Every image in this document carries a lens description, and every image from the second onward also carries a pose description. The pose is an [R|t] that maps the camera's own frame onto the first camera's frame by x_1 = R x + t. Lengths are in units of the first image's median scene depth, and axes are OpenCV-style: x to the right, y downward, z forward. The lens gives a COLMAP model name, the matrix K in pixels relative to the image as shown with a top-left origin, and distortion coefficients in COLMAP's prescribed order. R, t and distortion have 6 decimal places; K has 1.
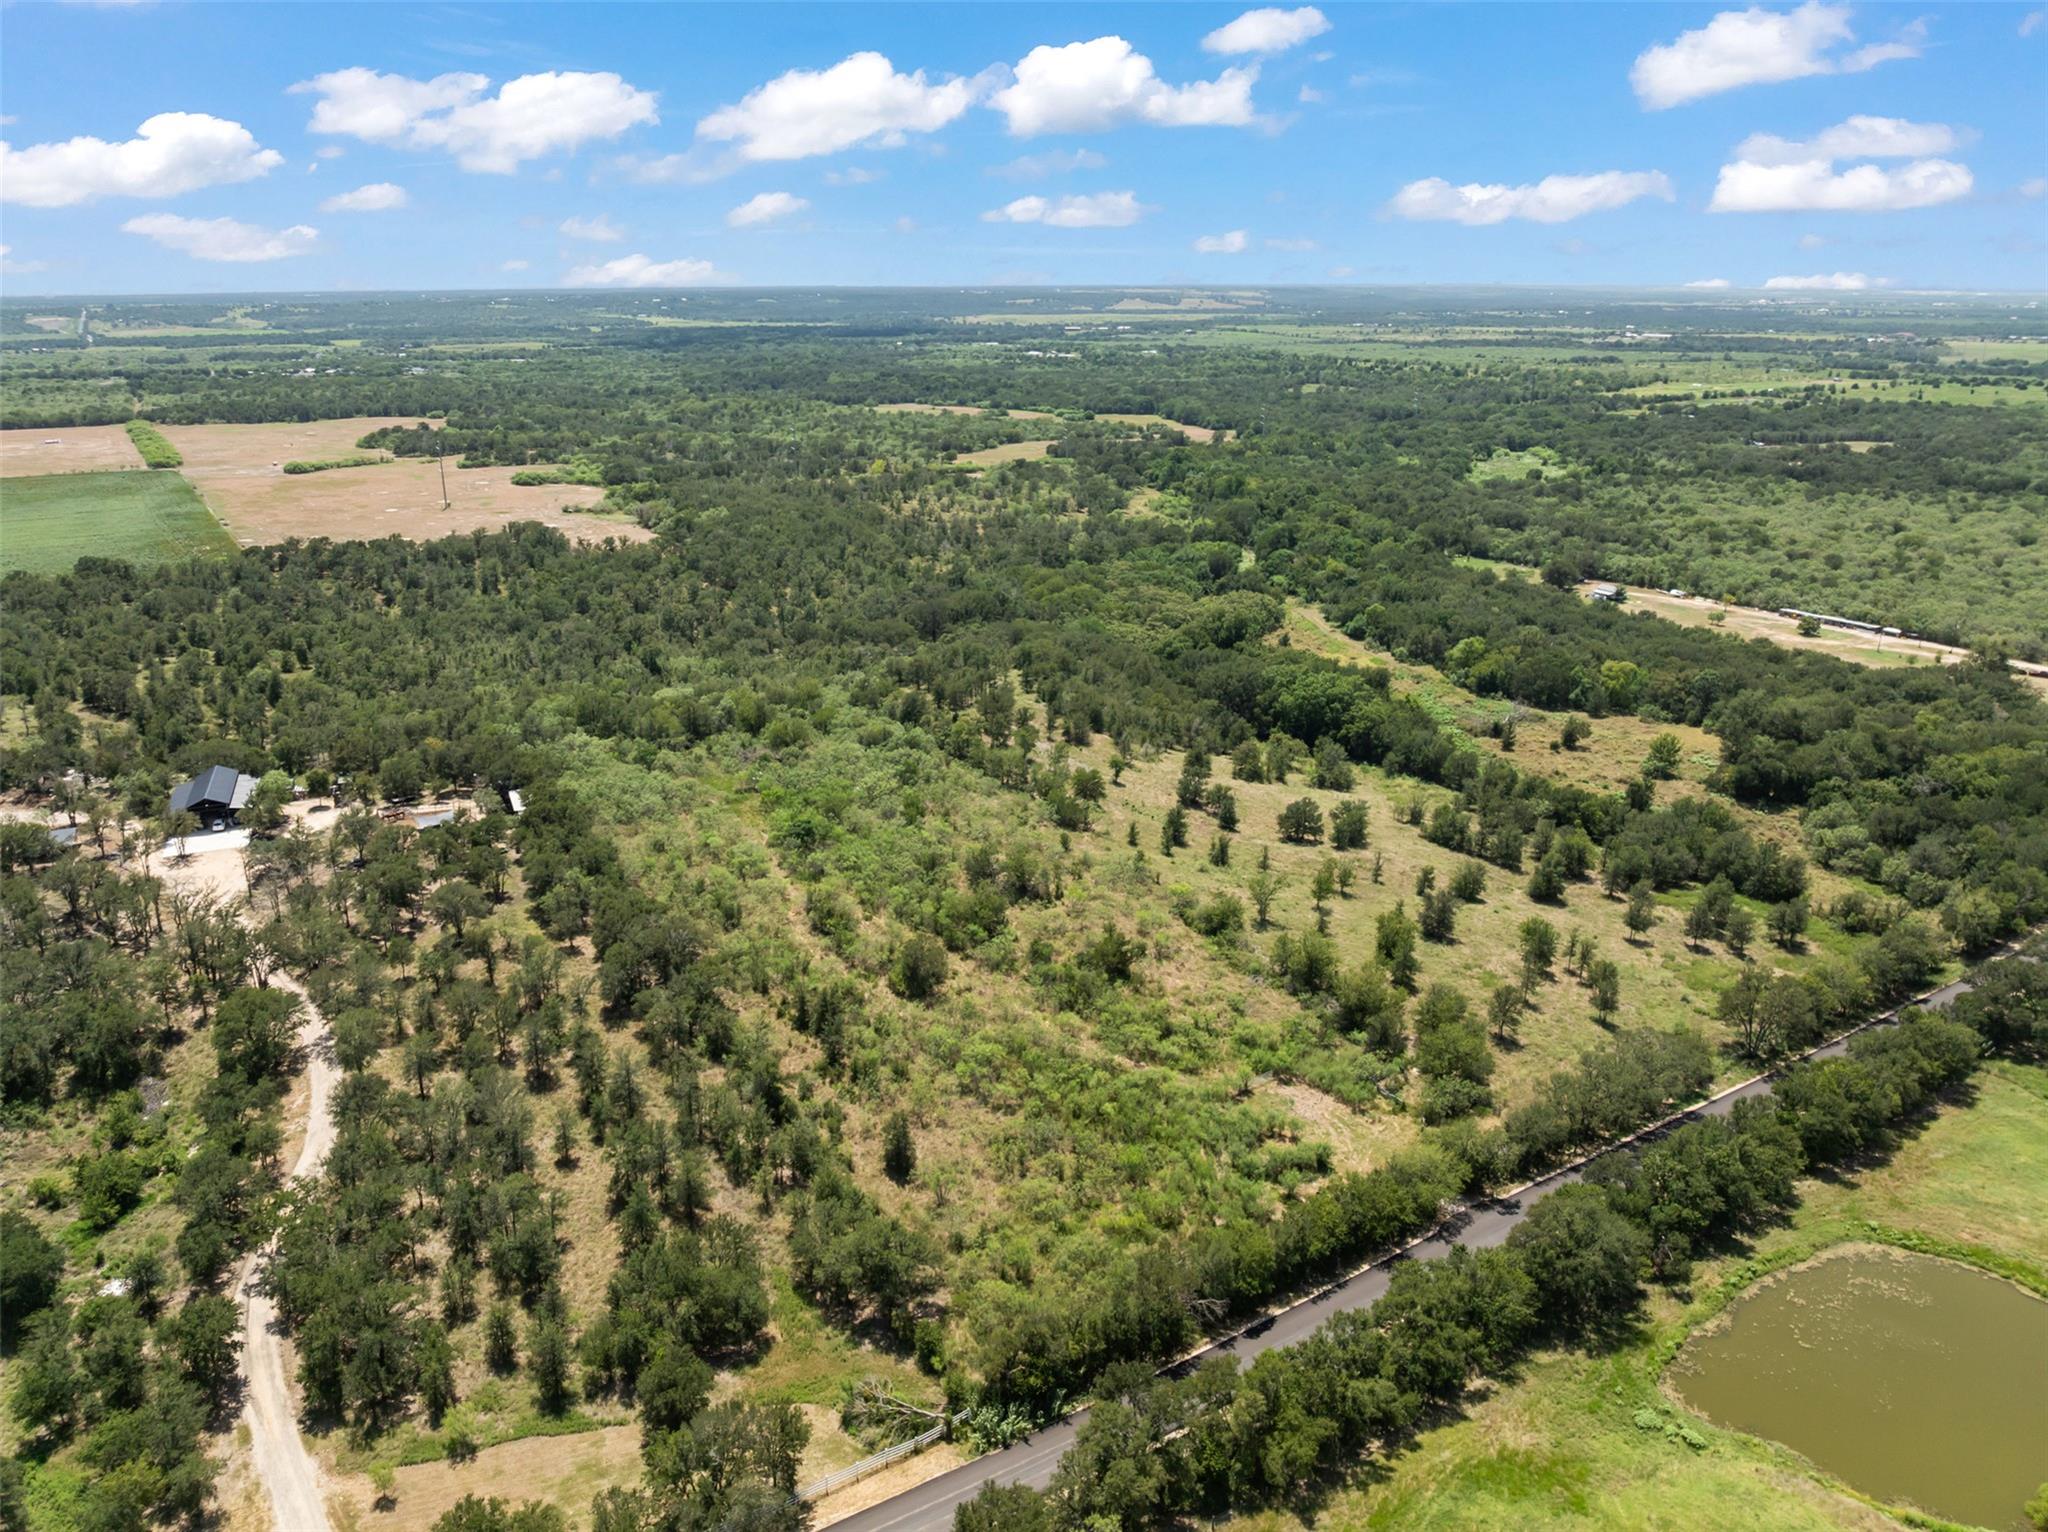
lens RADIAL K [[1436.7, 0, 1024.1], [0, 1436.7, 761.2], [0, 0, 1]] dist [-0.044480, 0.015454]
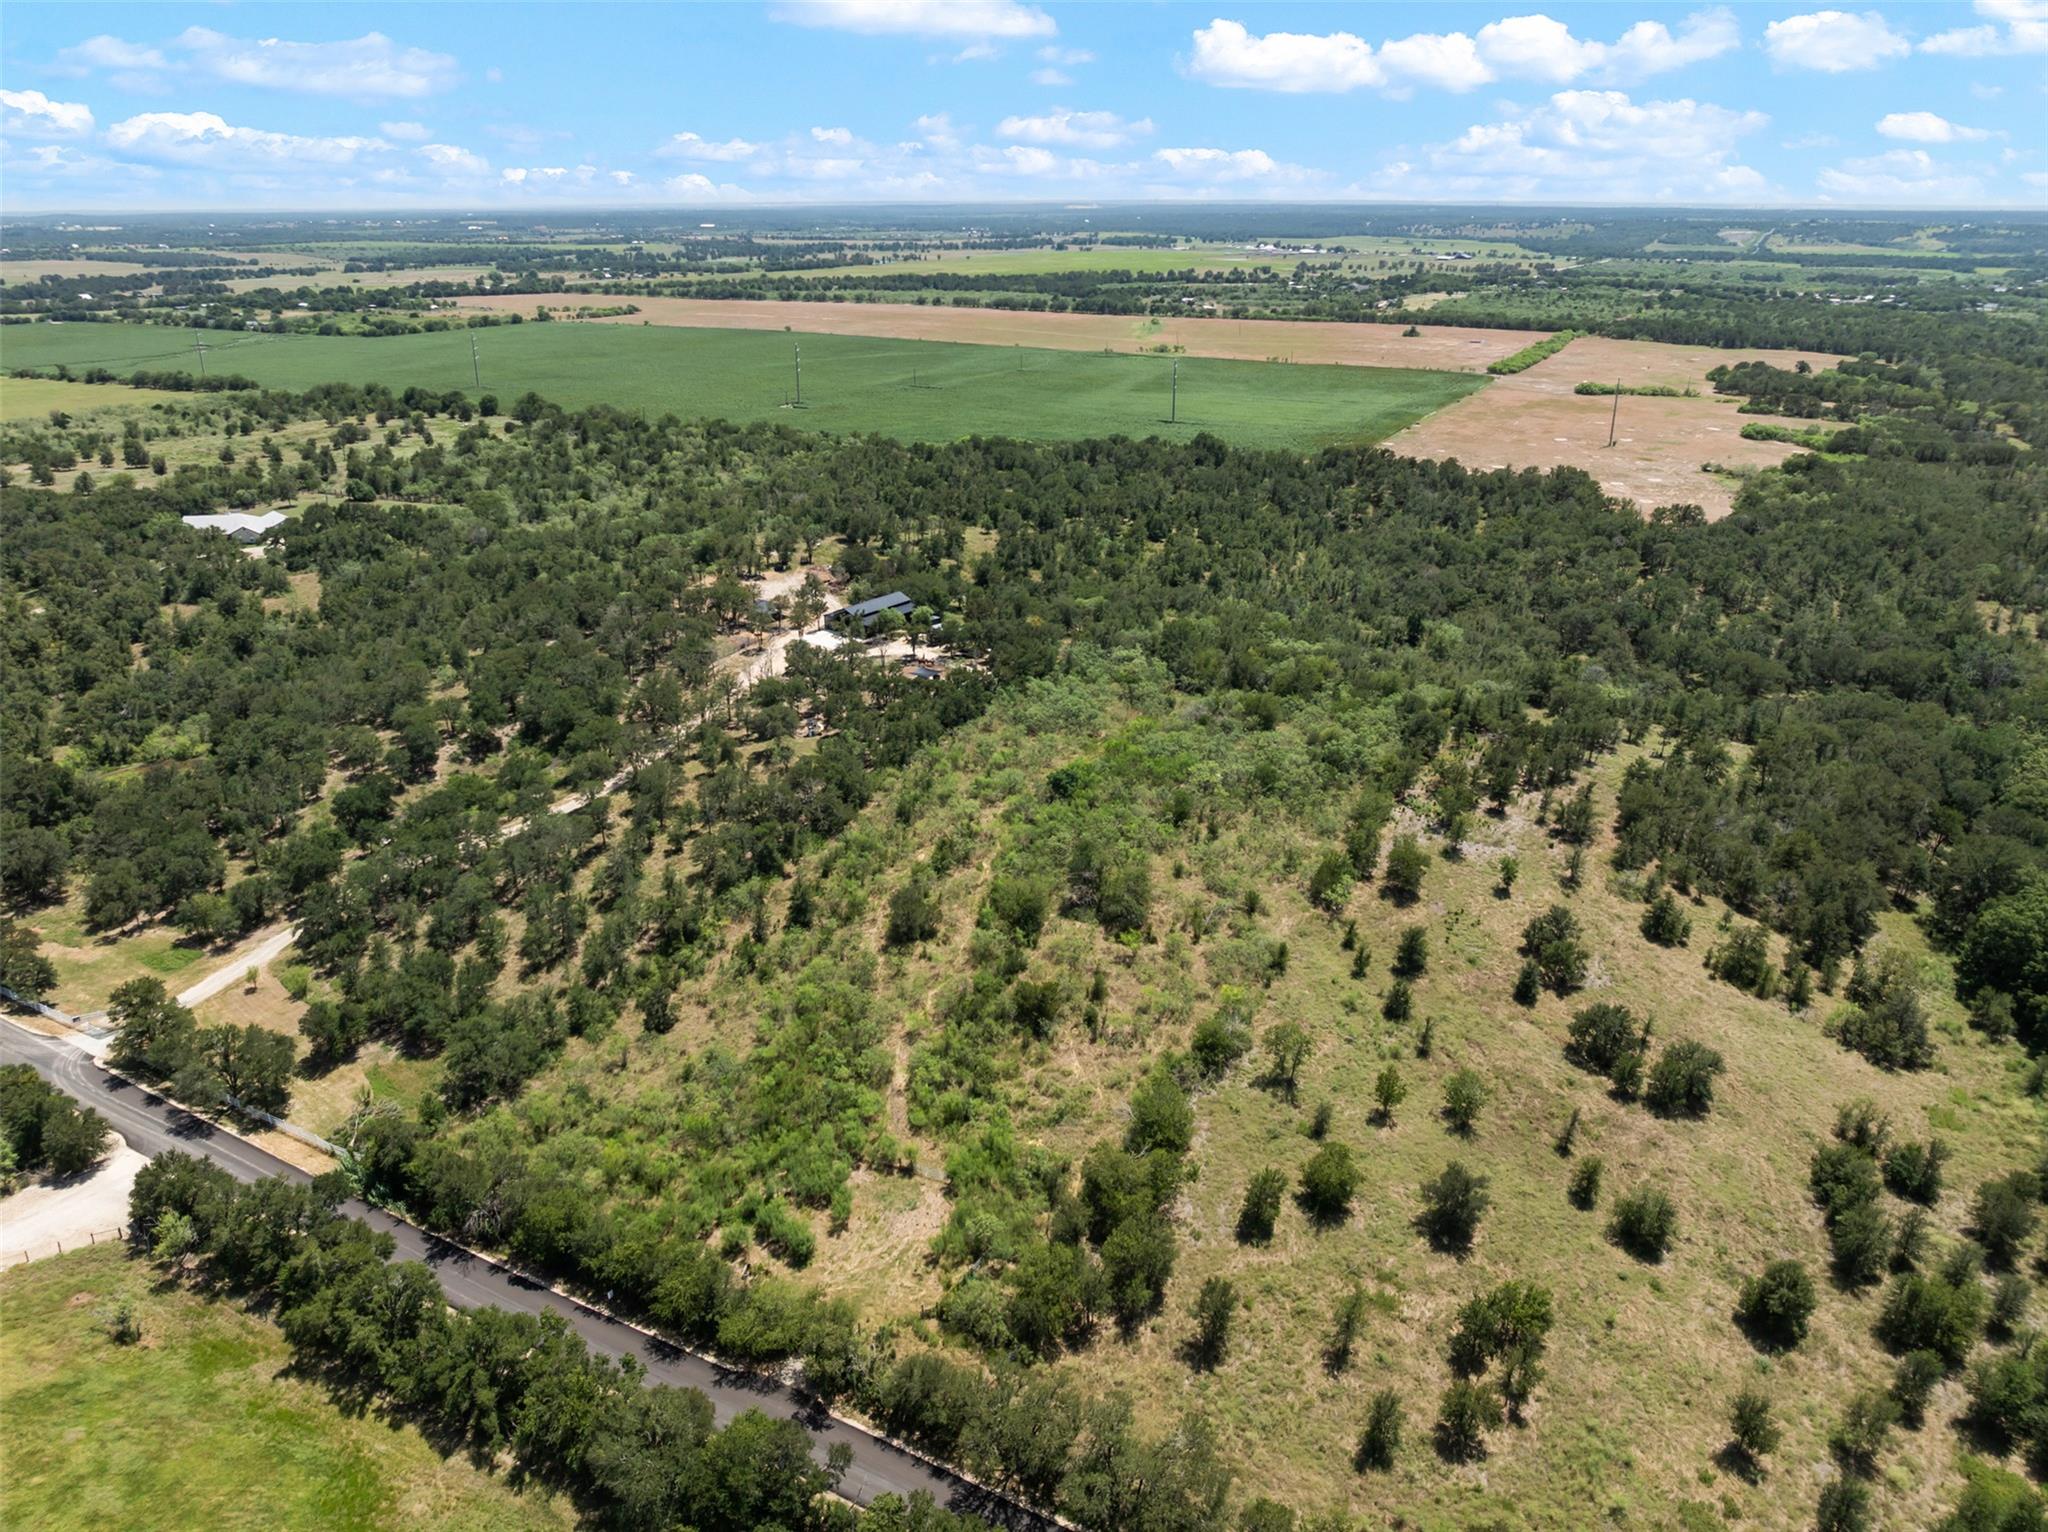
lens RADIAL K [[1436.7, 0, 1027.4], [0, 1436.7, 761.6], [0, 0, 1]] dist [-0.044480, 0.015454]
pose [[0.483907, 0.321257, -0.814019, 0.455498], [-0.276921, 0.938595, 0.205802, -0.115306], [0.830150, 0.125830, 0.543156, 0.300527]]
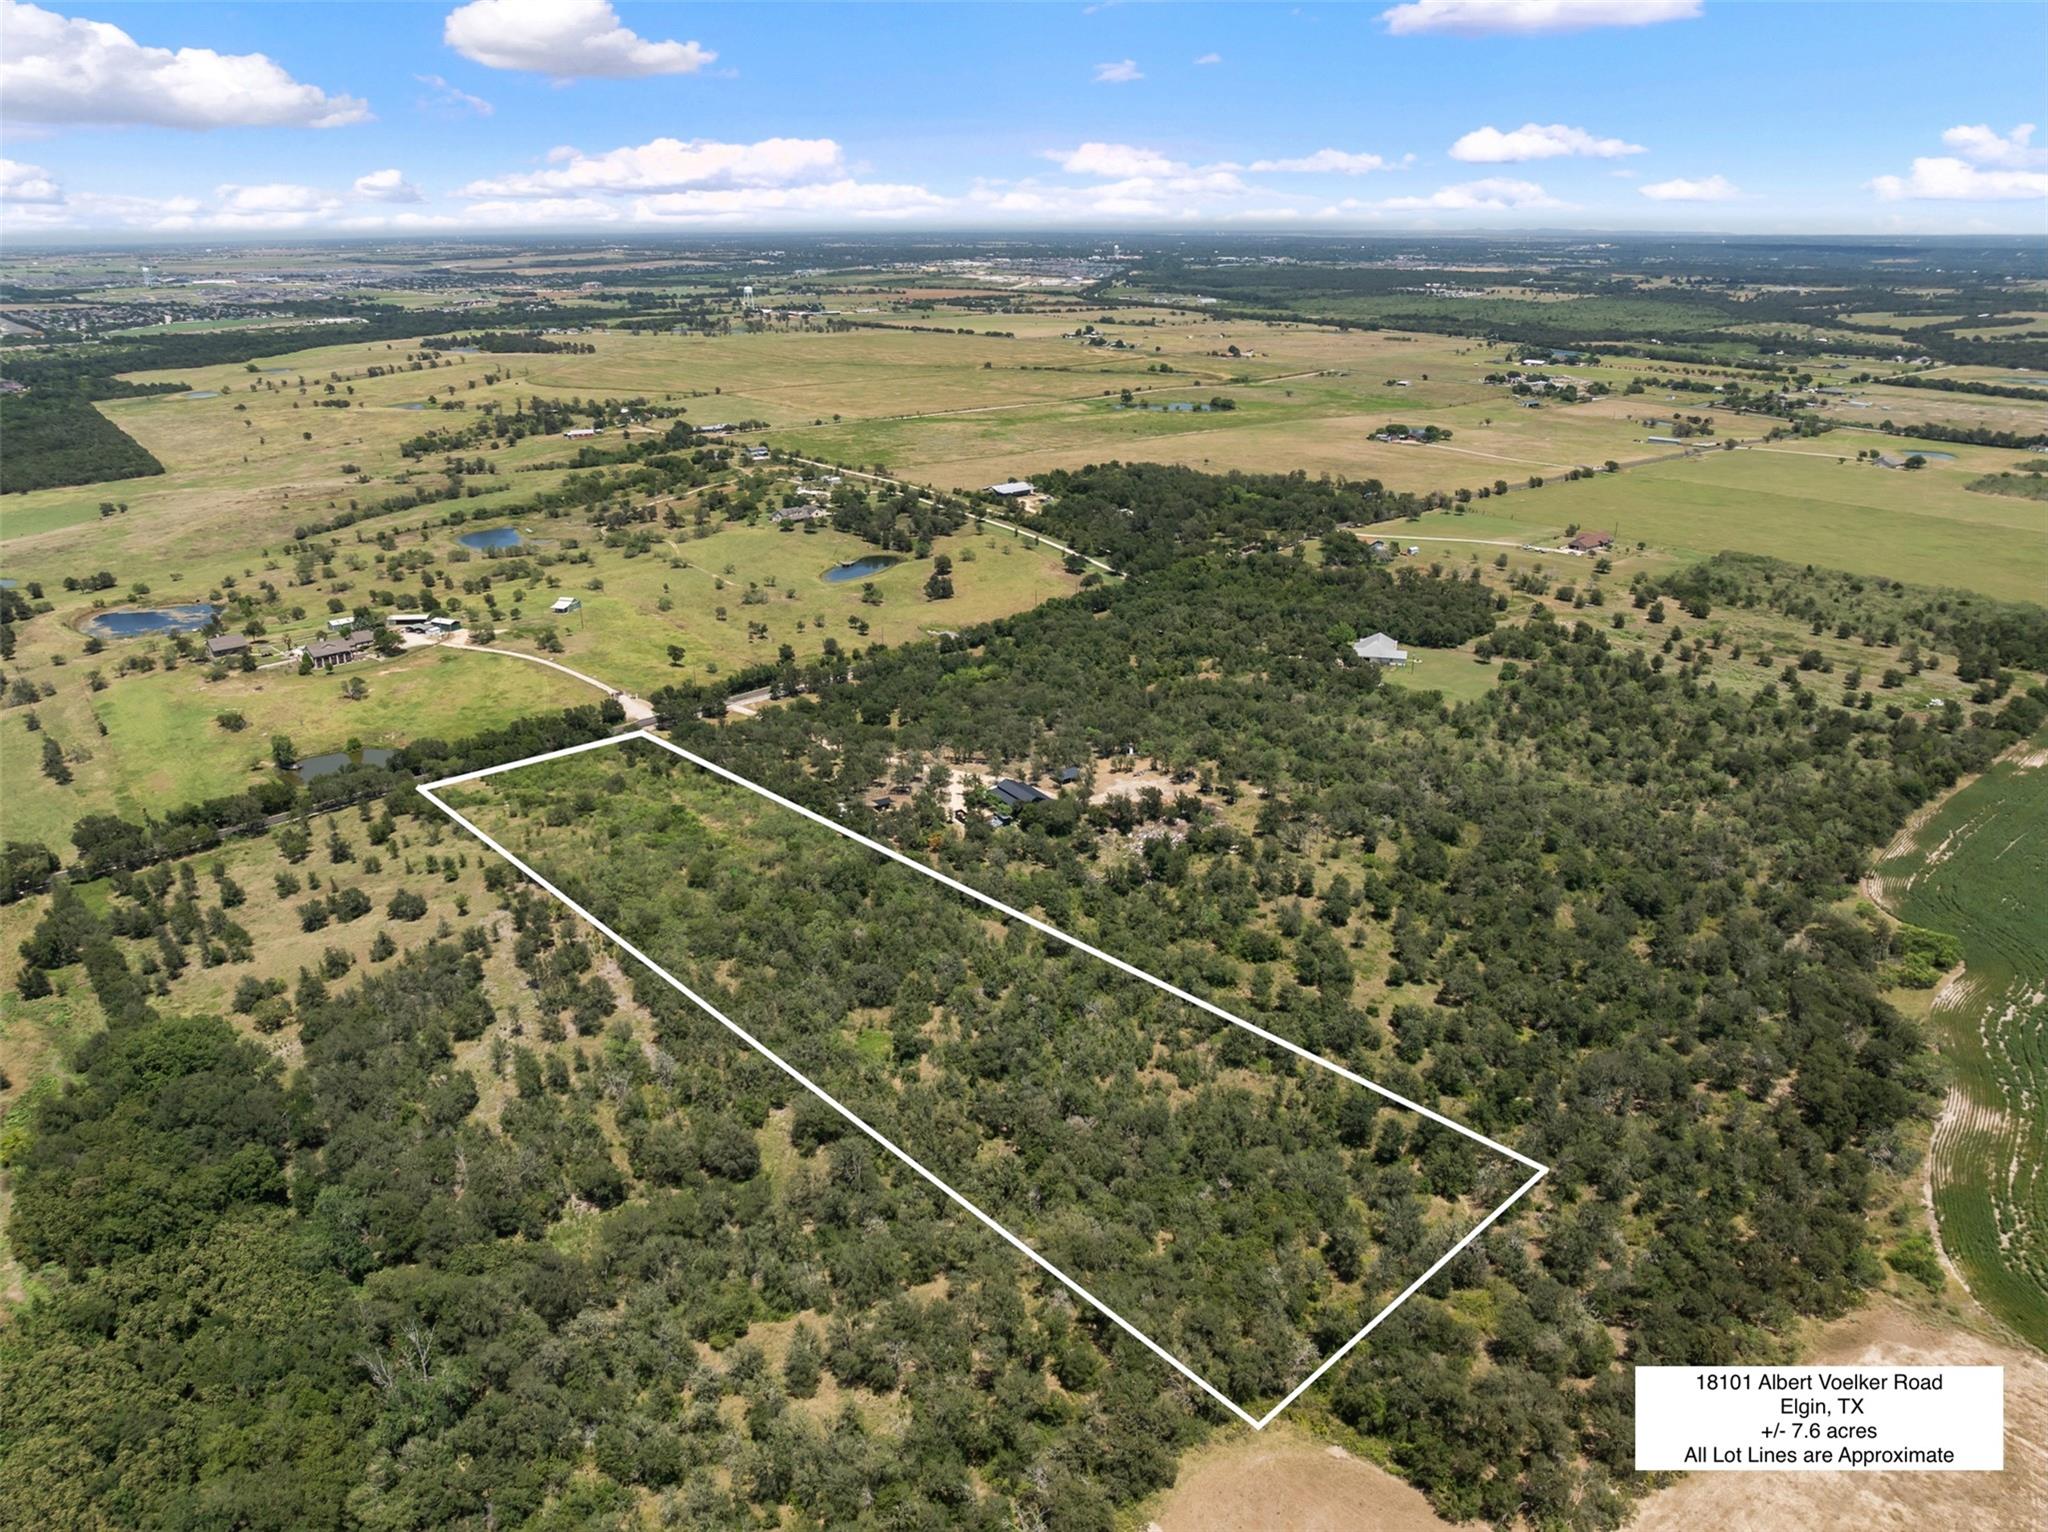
lens RADIAL K [[1436.7, 0, 1024.9], [0, 1436.7, 773.6], [0, 0, 1]] dist [-0.044480, 0.015454]
pose [[-0.987242, 0.059702, -0.147614, -0.231178], [-0.048629, 0.769710, 0.636539, -0.831595], [0.151622, 0.635596, -0.756986, 1.707130]]
